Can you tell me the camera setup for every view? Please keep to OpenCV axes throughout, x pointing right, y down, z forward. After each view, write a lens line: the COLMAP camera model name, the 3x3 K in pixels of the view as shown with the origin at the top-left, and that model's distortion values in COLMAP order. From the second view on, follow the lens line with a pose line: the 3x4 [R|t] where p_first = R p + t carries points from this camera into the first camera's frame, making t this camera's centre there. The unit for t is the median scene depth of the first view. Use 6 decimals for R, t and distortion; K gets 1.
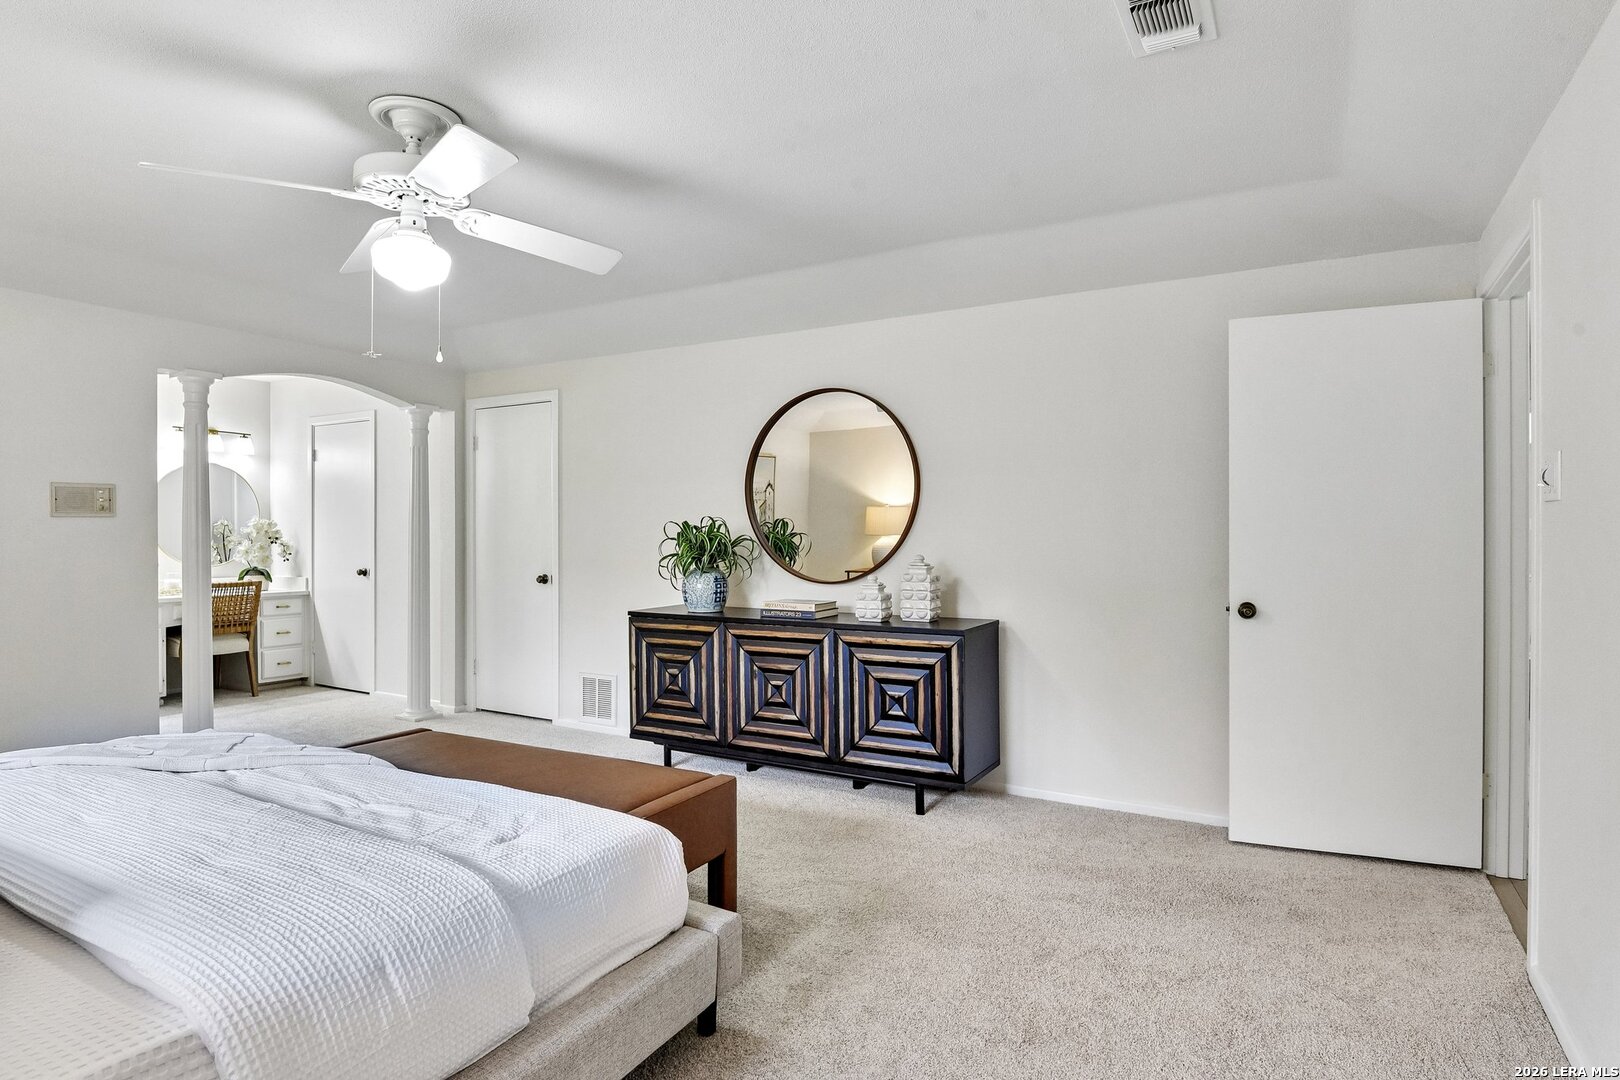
lens RADIAL K [[871.0, 0, 802.8], [0, 871.0, 541.4], [0, 0, 1]] dist [-0.000425, -0.000060]
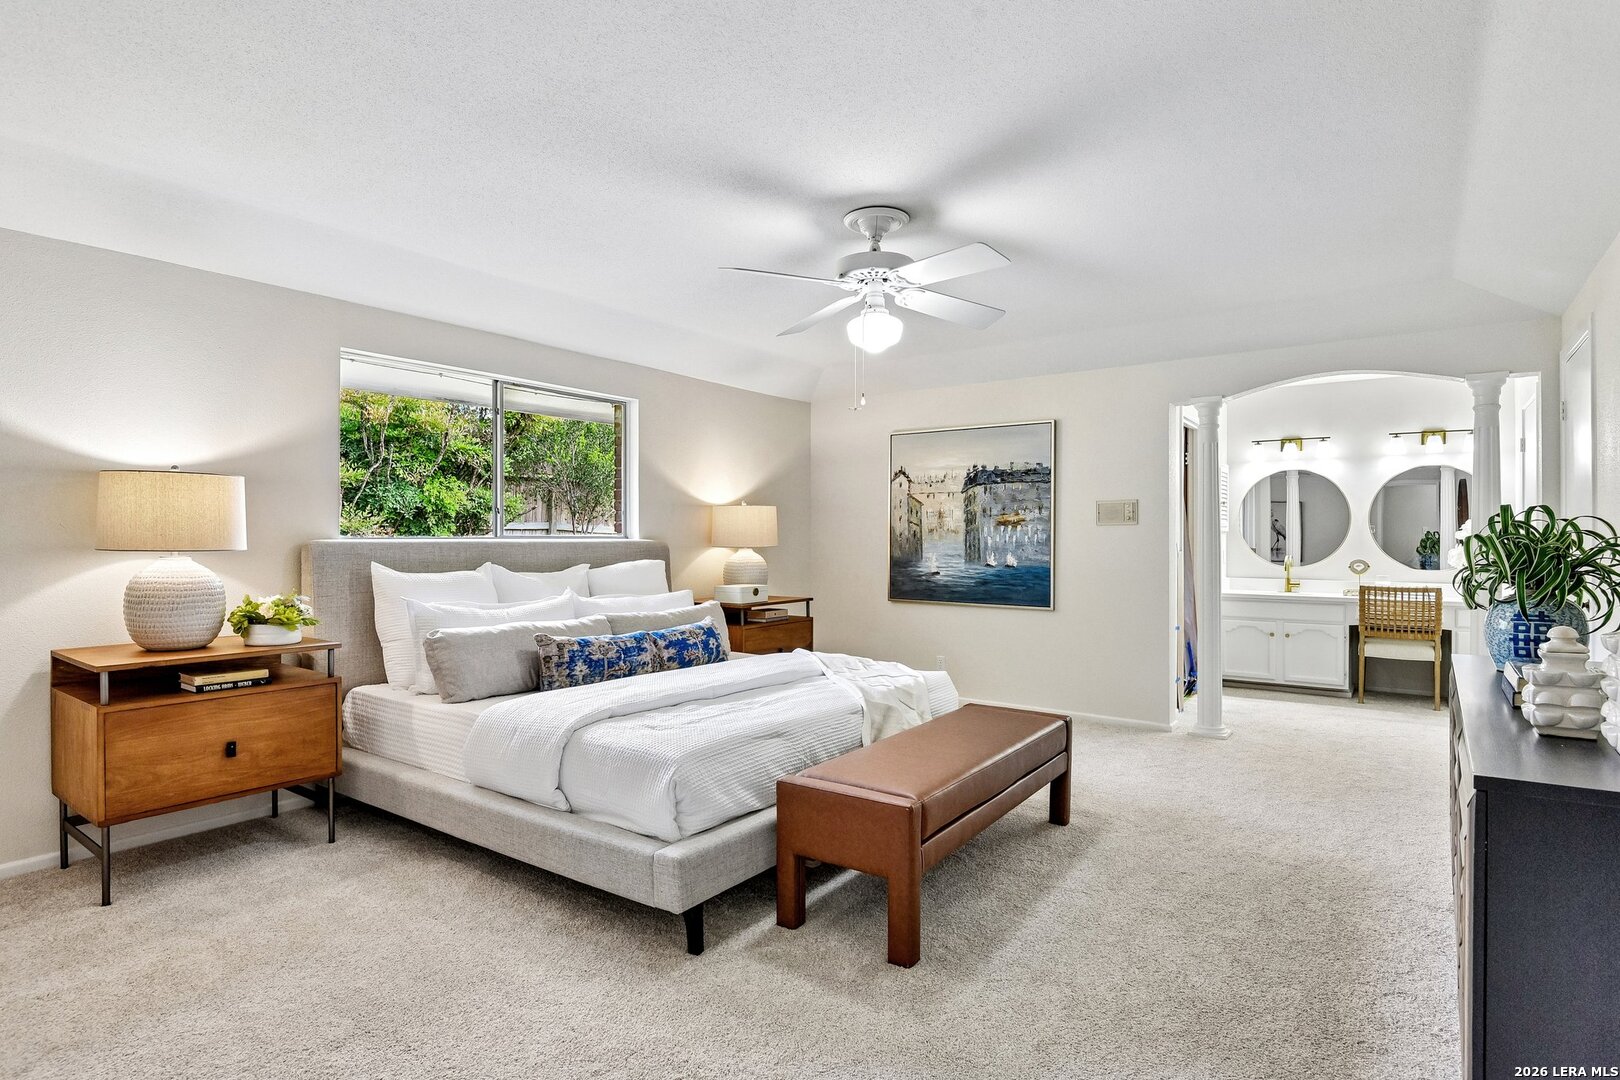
lens RADIAL K [[855.2, 0, 823.8], [0, 855.2, 538.7], [0, 0, 1]] dist [-0.002341, -0.000177]
pose [[-0.079680, -0.000704, -0.996820, 0.395561], [-0.006858, 0.999976, -0.000158, -0.002965], [0.996797, 0.006823, -0.079683, 0.481252]]
